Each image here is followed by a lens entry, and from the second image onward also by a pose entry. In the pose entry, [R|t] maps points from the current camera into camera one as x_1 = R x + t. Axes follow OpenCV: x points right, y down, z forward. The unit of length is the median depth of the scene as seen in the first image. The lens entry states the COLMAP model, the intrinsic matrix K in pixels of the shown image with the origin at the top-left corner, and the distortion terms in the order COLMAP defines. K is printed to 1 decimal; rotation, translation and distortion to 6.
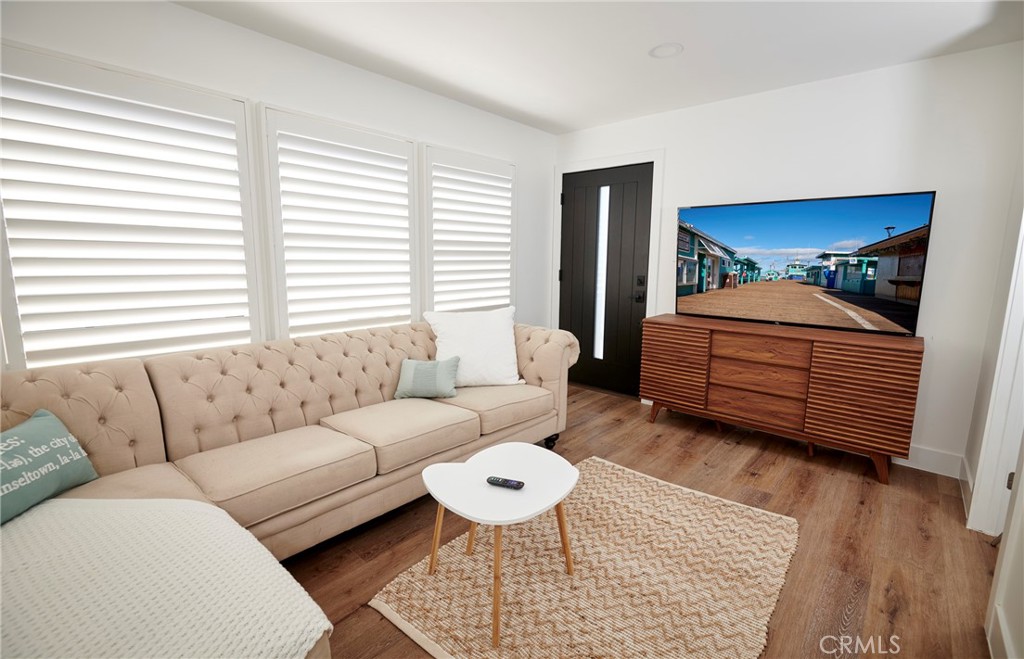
lens RADIAL K [[452.9, 0, 508.5], [0, 452.9, 329.0], [0, 0, 1]] dist [0.001071, 0.000451]
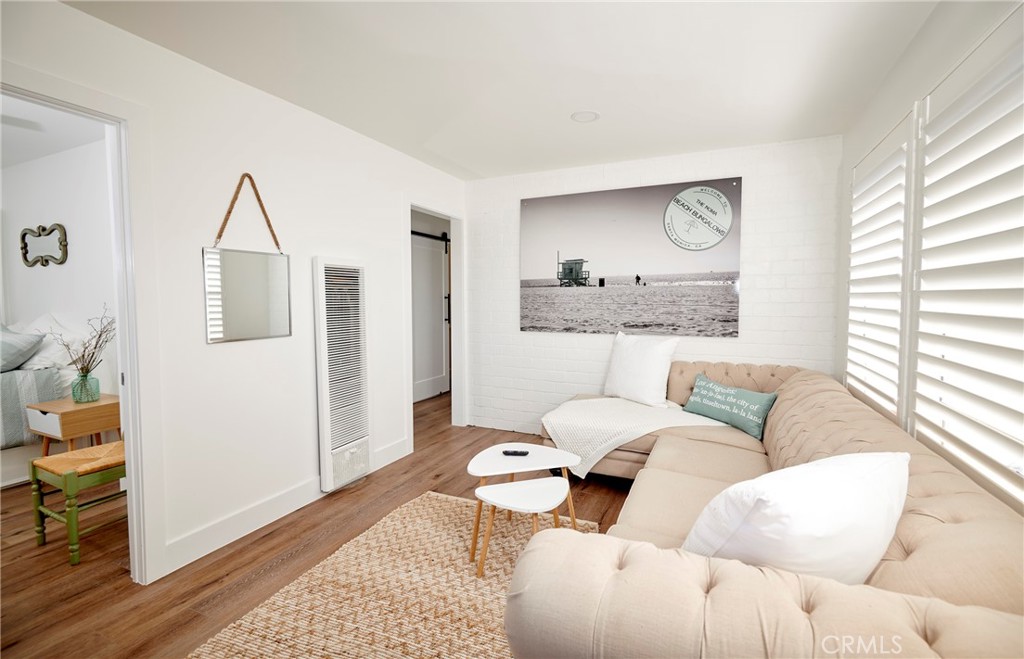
lens RADIAL K [[452.9, 0, 513.4], [0, 452.9, 323.4], [0, 0, 1]] dist [0.001071, 0.000451]
pose [[-0.953032, 0.003426, -0.302849, 0.338958], [-0.061210, 0.977123, 0.203676, -0.283591], [0.296619, 0.212647, -0.931020, 1.735515]]
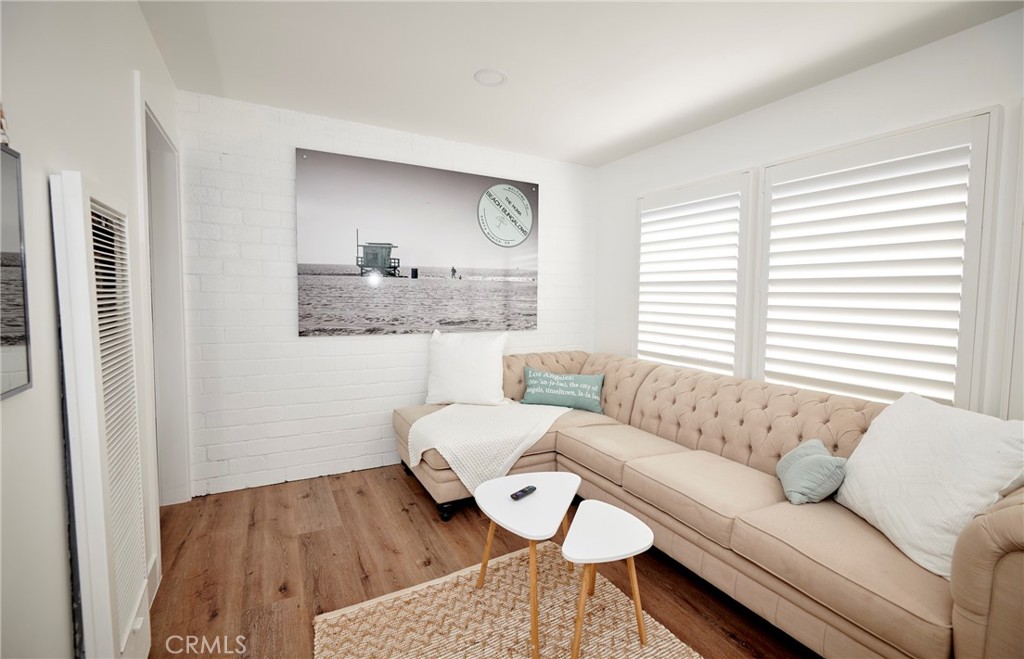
lens RADIAL K [[452.9, 0, 513.9], [0, 452.9, 324.0], [0, 0, 1]] dist [0.001071, 0.000451]
pose [[-0.329818, 0.039138, -0.943233, 0.802894], [-0.169885, 0.980369, 0.100082, -0.138790], [0.928633, 0.193250, -0.316694, 0.952008]]
